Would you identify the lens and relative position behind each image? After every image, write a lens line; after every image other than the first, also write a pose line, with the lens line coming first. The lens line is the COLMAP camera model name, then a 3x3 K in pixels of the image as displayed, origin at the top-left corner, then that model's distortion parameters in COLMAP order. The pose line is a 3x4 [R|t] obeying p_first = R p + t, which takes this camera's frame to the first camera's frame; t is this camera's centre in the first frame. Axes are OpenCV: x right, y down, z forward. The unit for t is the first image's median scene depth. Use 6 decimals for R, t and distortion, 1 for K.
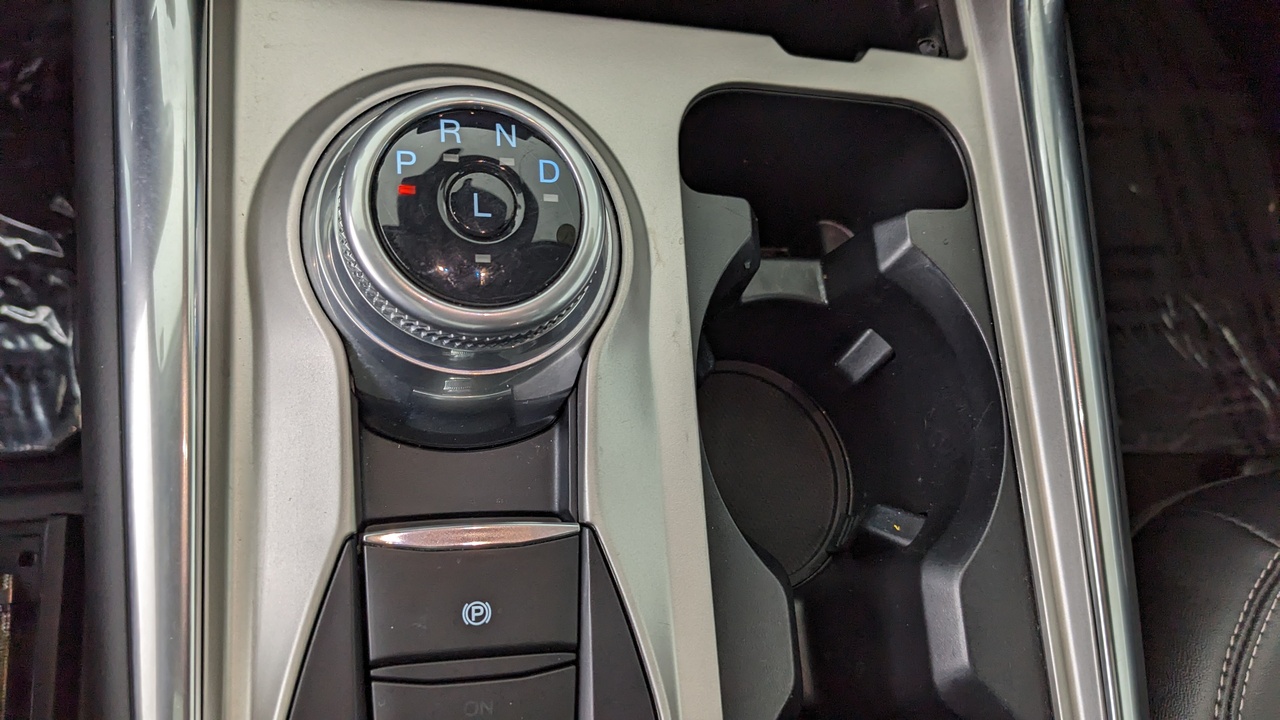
lens RADIAL K [[1011.9, 0, 636.0], [0, 1011.9, 392.1], [0, 0, 1]] dist [0.060849, -0.092657]
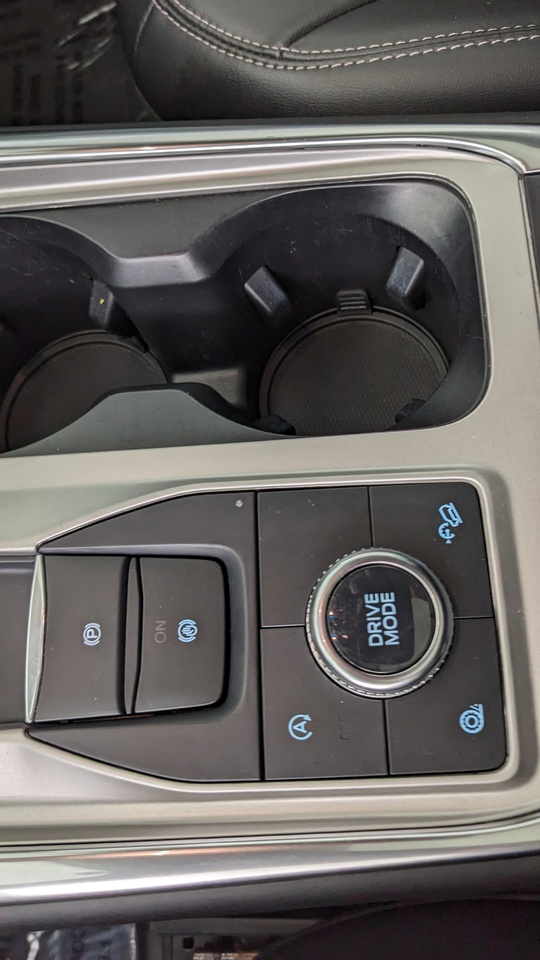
lens RADIAL K [[758.9, 0, 295.6], [0, 758.9, 477.5], [0, 0, 1]] dist [0.060849, -0.092657]
pose [[0.004563, -0.999877, -0.014973, 0.041630], [0.992144, 0.002655, 0.125076, 0.234638], [-0.125021, -0.015426, 0.992034, -0.009458]]
